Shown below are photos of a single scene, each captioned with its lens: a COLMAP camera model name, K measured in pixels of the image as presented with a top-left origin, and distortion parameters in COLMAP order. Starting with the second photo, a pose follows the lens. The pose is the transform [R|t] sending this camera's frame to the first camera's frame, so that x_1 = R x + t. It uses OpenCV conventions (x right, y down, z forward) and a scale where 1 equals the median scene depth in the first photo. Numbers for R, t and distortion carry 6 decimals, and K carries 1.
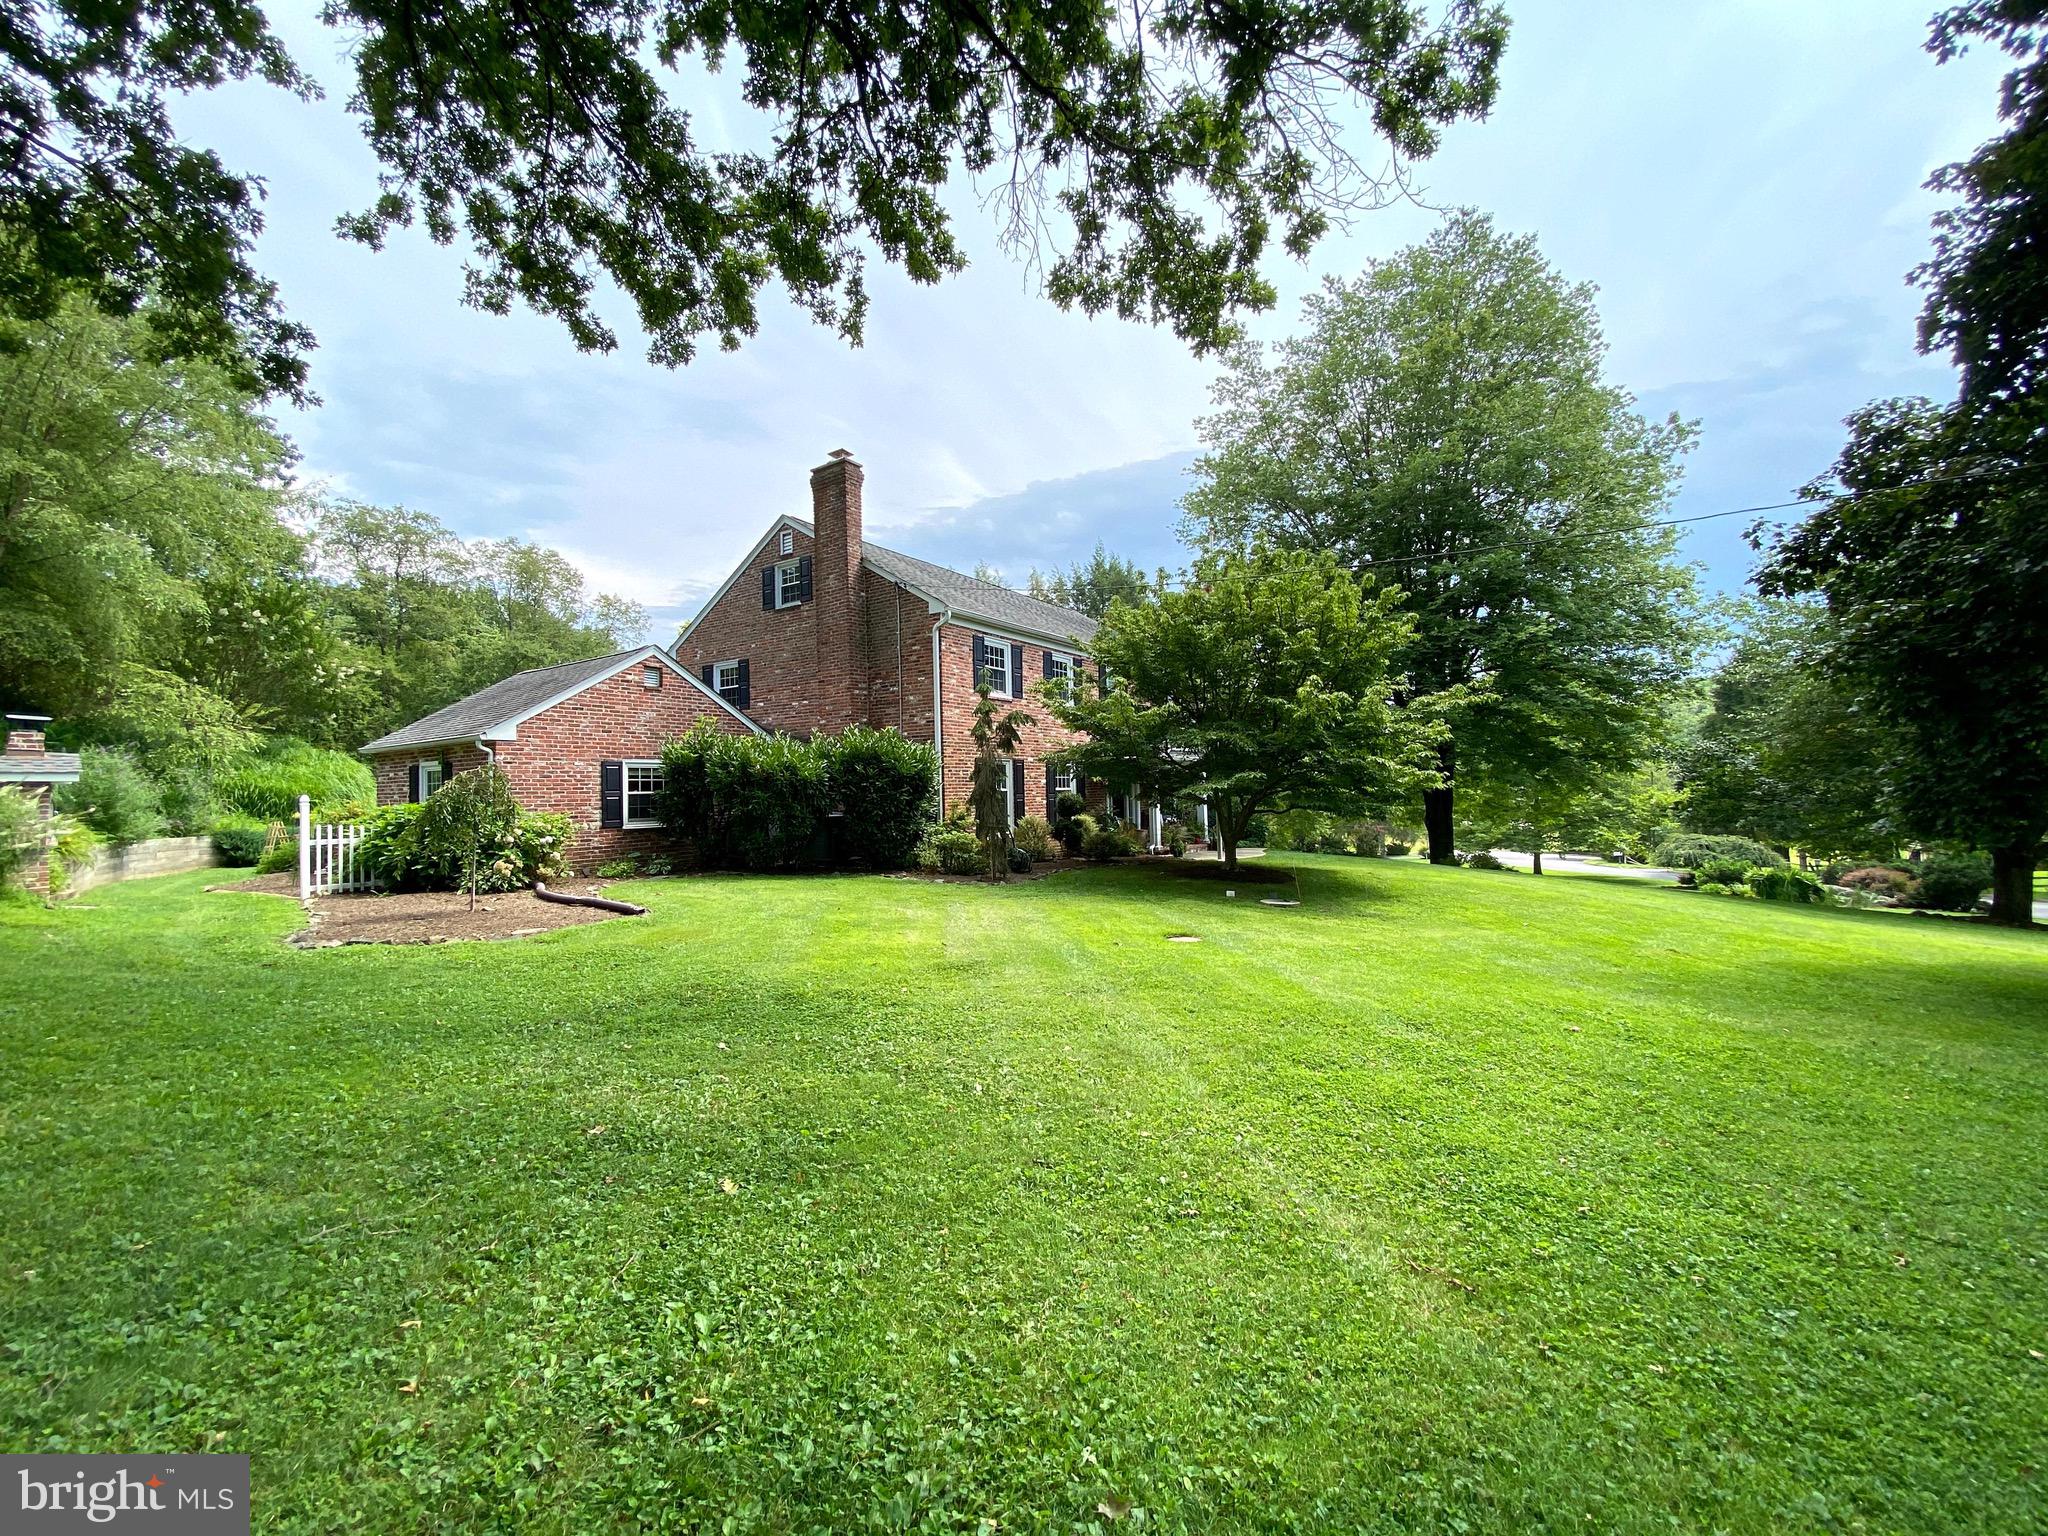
lens RADIAL K [[825.5, 0, 1037.9], [0, 825.5, 769.3], [0, 0, 1]] dist [-0.021924, -0.001109]
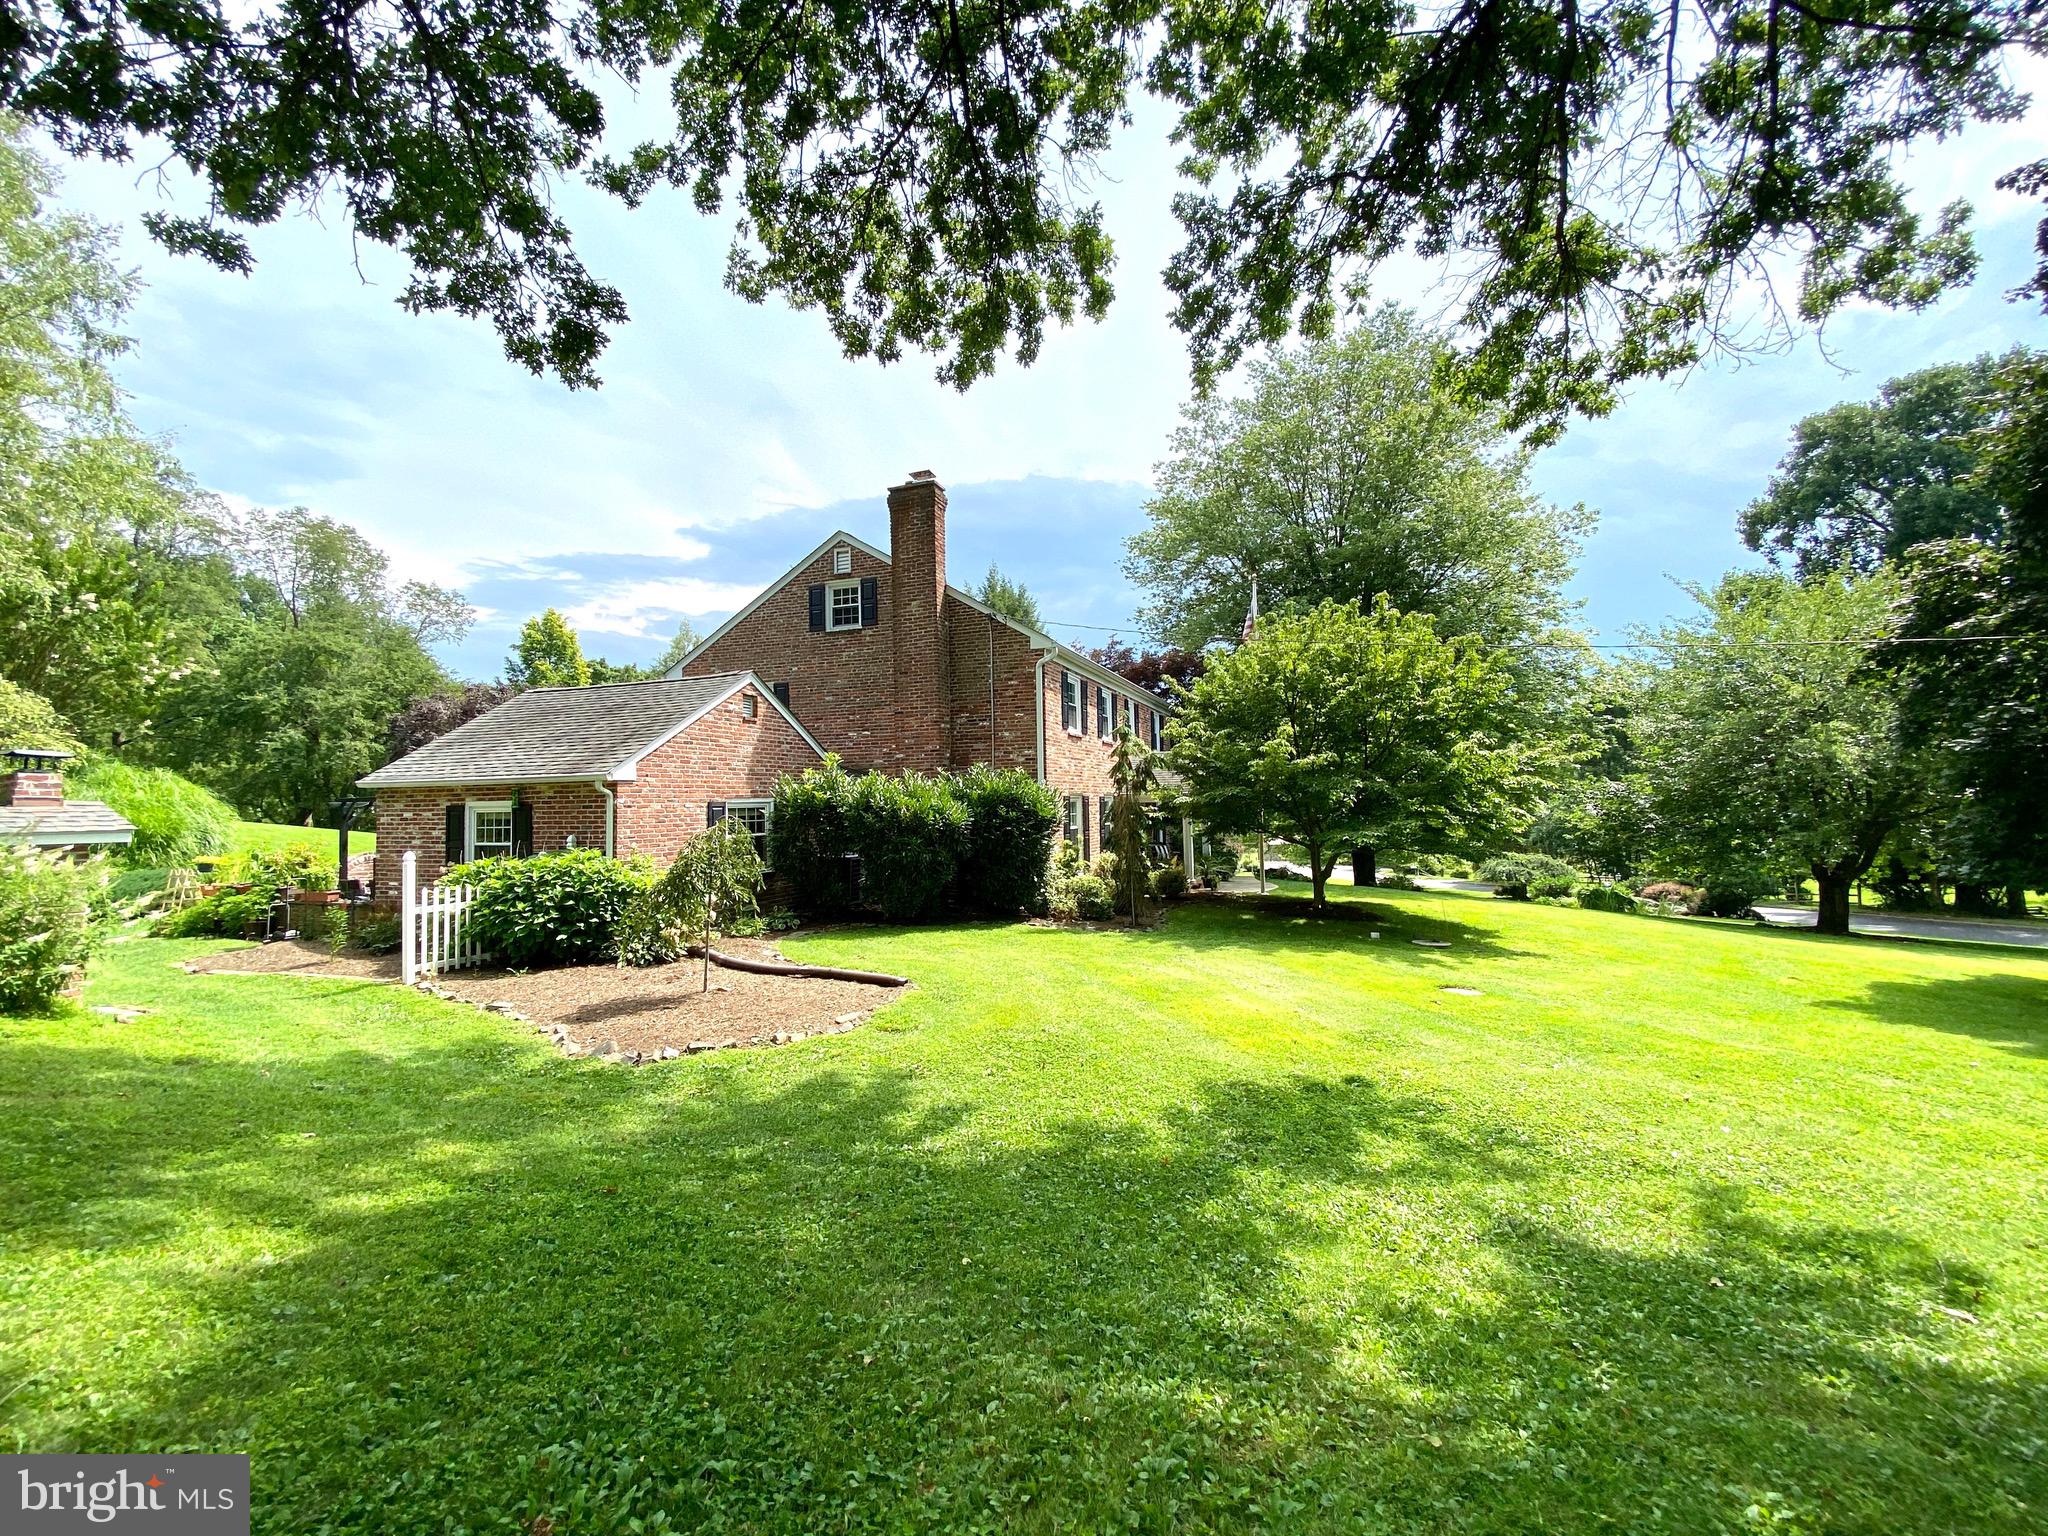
lens RADIAL K [[825.5, 0, 1034.9], [0, 825.5, 763.1], [0, 0, 1]] dist [-0.021924, -0.001109]
pose [[0.970227, 0.017551, 0.241562, -0.362991], [-0.011848, 0.999616, -0.025039, -0.029904], [-0.241908, 0.021431, 0.970062, 0.054035]]
